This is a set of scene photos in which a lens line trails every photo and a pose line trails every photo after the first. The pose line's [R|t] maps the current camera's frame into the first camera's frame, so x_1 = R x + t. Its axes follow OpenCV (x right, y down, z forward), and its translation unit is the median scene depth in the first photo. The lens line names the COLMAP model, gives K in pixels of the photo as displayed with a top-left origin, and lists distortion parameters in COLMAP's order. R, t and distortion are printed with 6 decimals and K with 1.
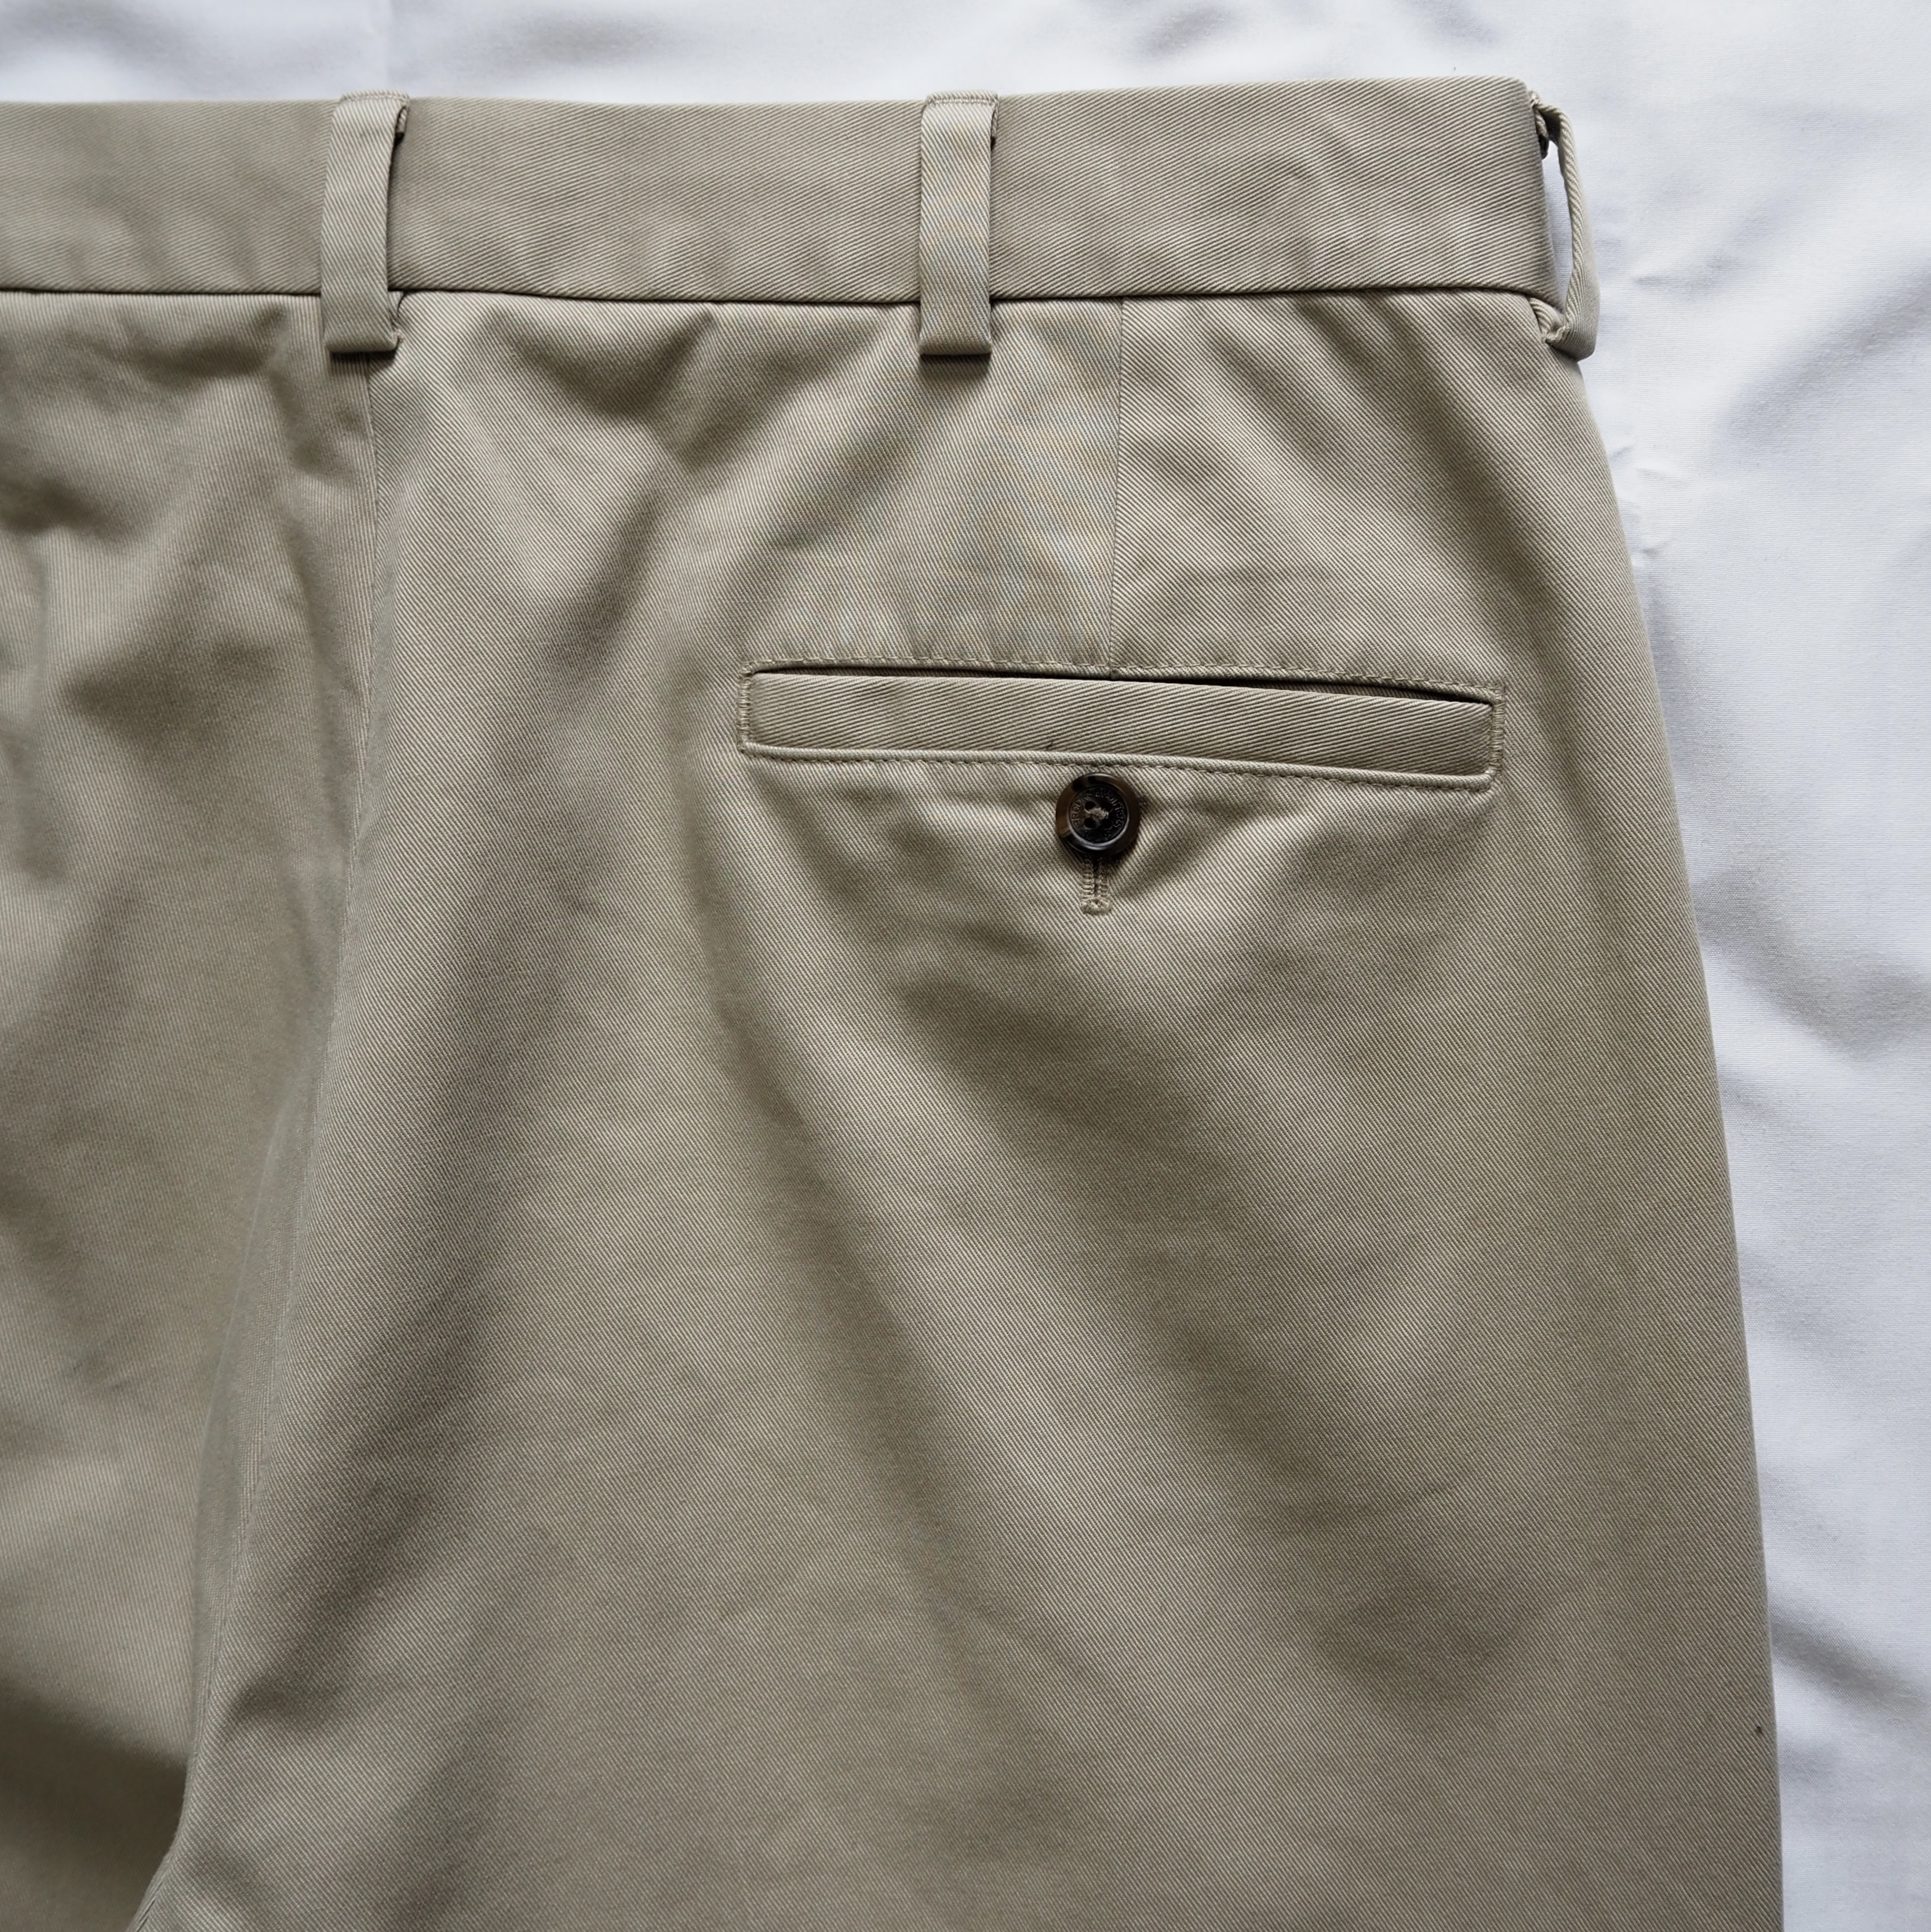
lens RADIAL K [[2522.9, 0, 1042.3], [0, 2522.9, 876.4], [0, 0, 1]] dist [-0.032102, 0.000000]
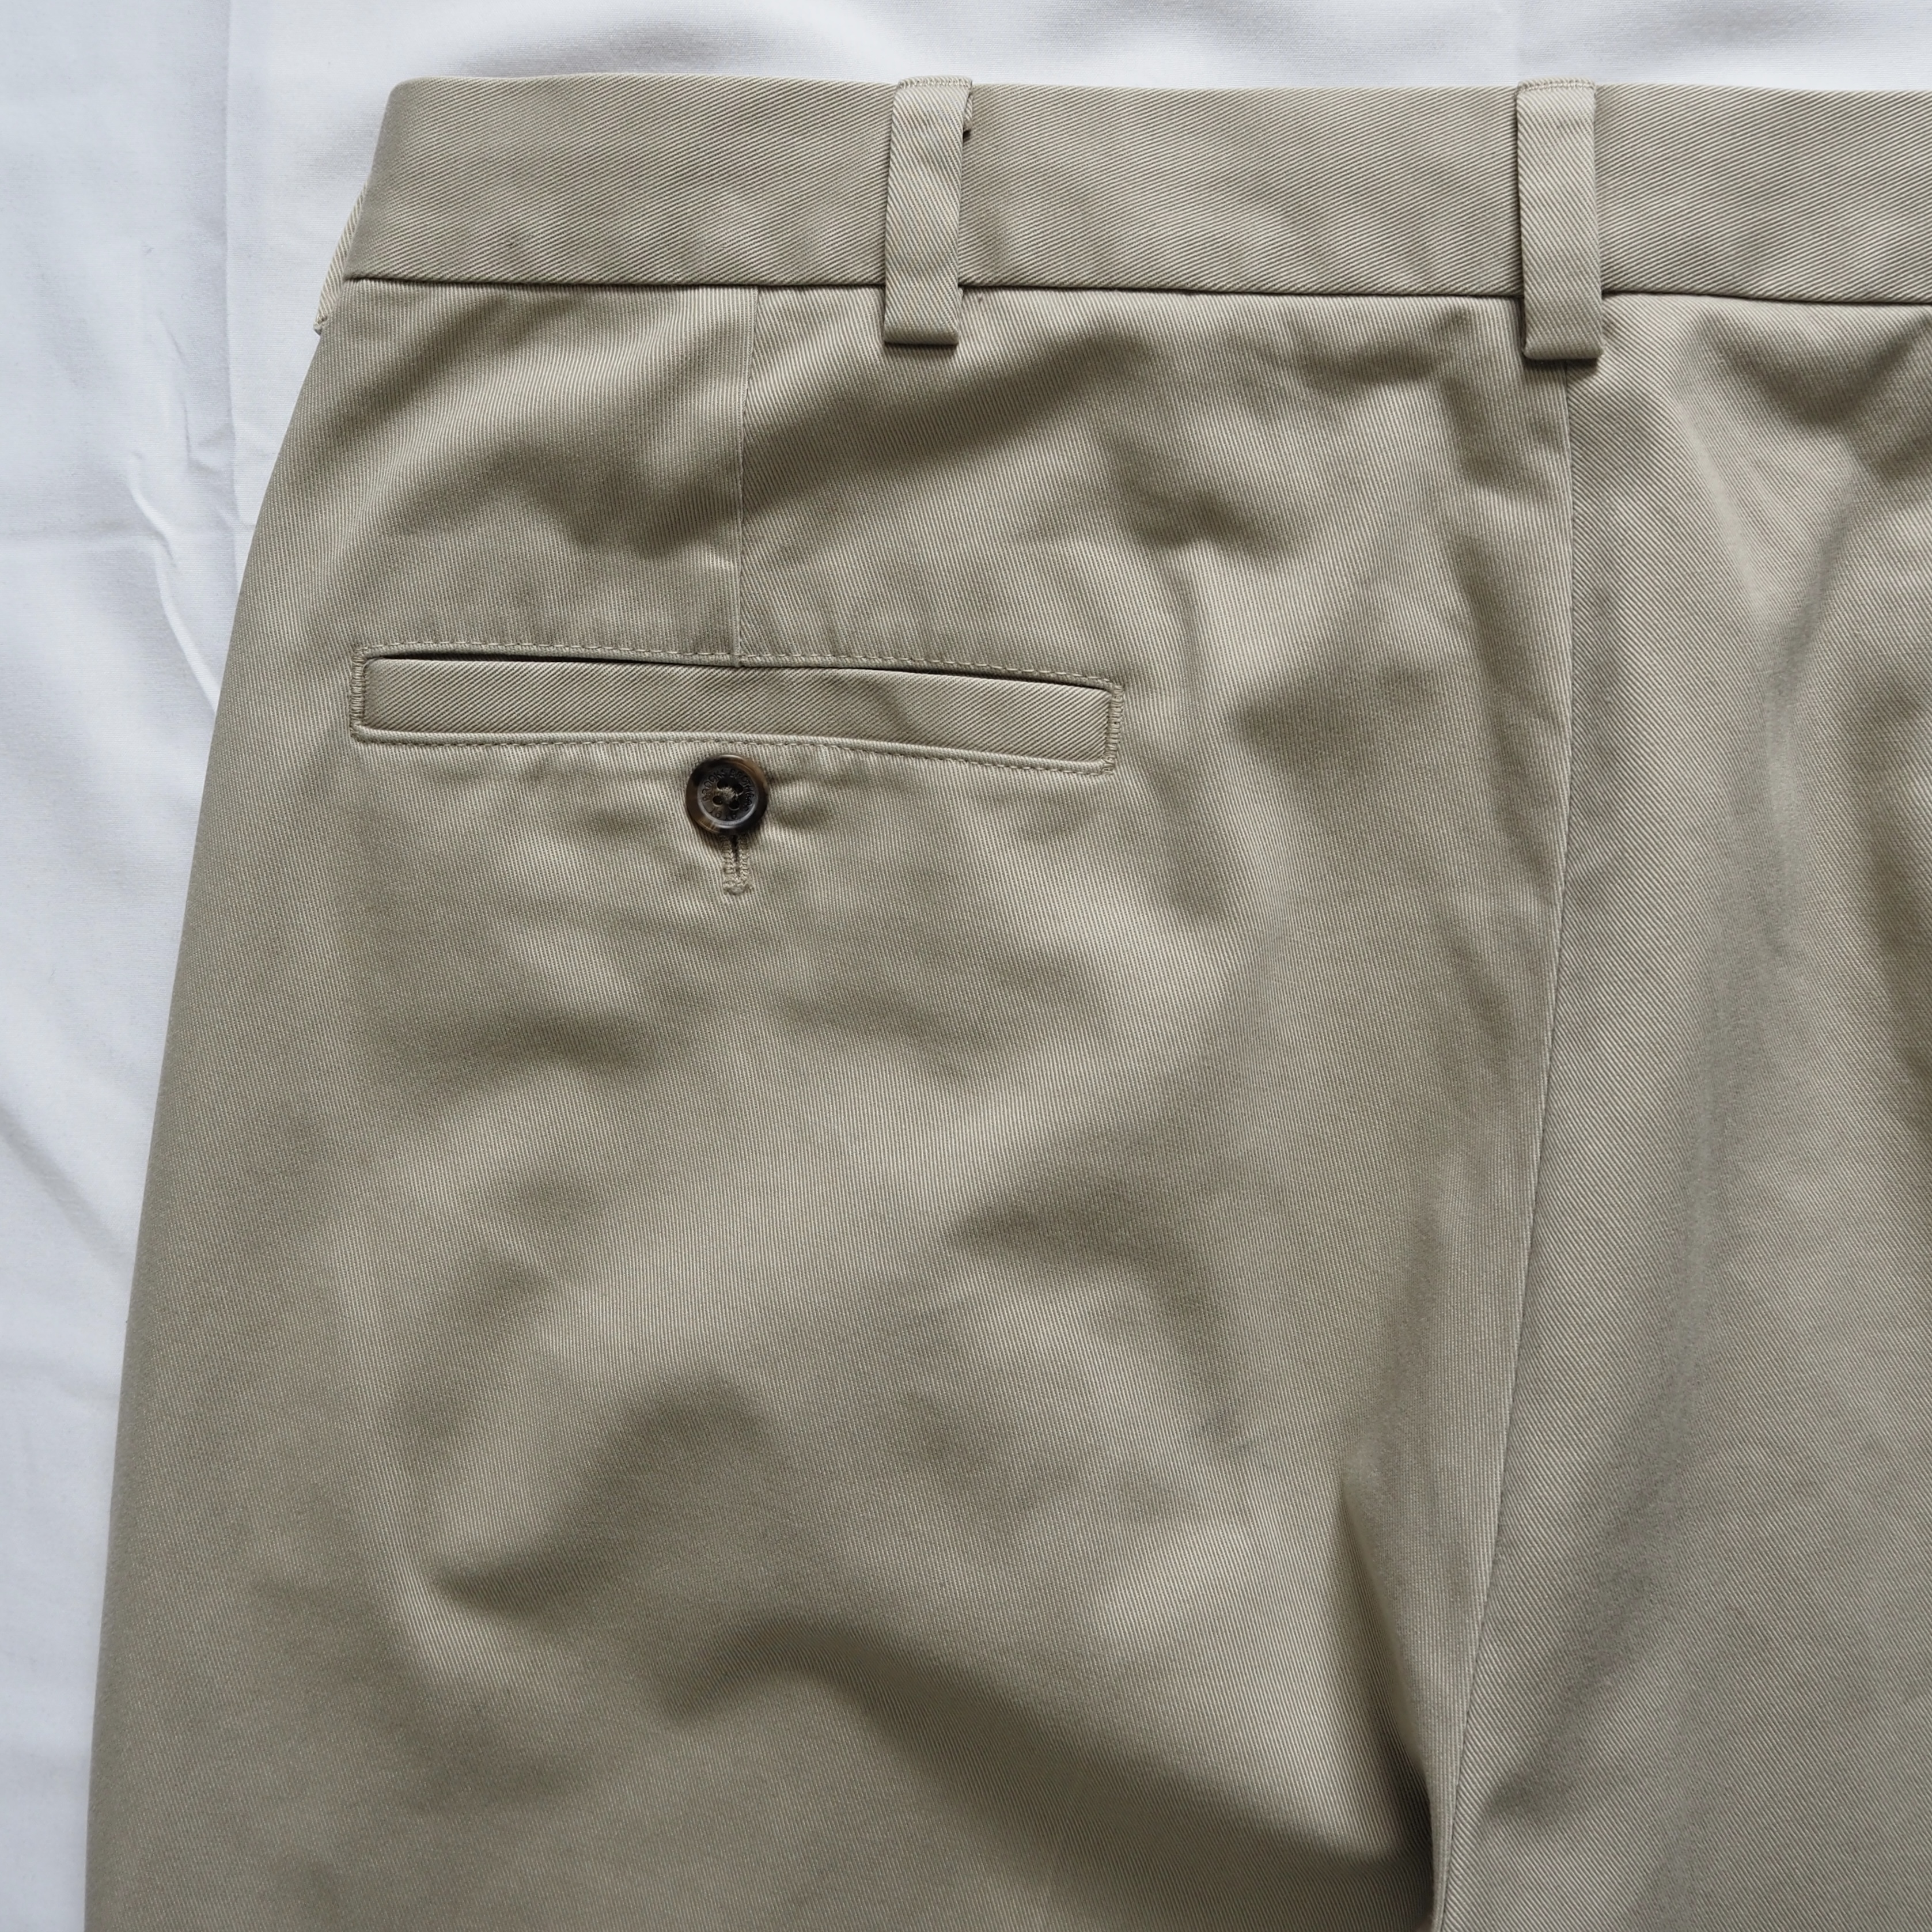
lens RADIAL K [[2523.2, 0, 849.4], [0, 2523.2, 795.2], [0, 0, 1]] dist [-0.032102, 0.000000]
pose [[0.998242, 0.004405, -0.059105, -0.477453], [-0.003612, 0.999902, 0.013509, -0.057275], [0.059158, -0.013272, 0.998160, 0.045378]]
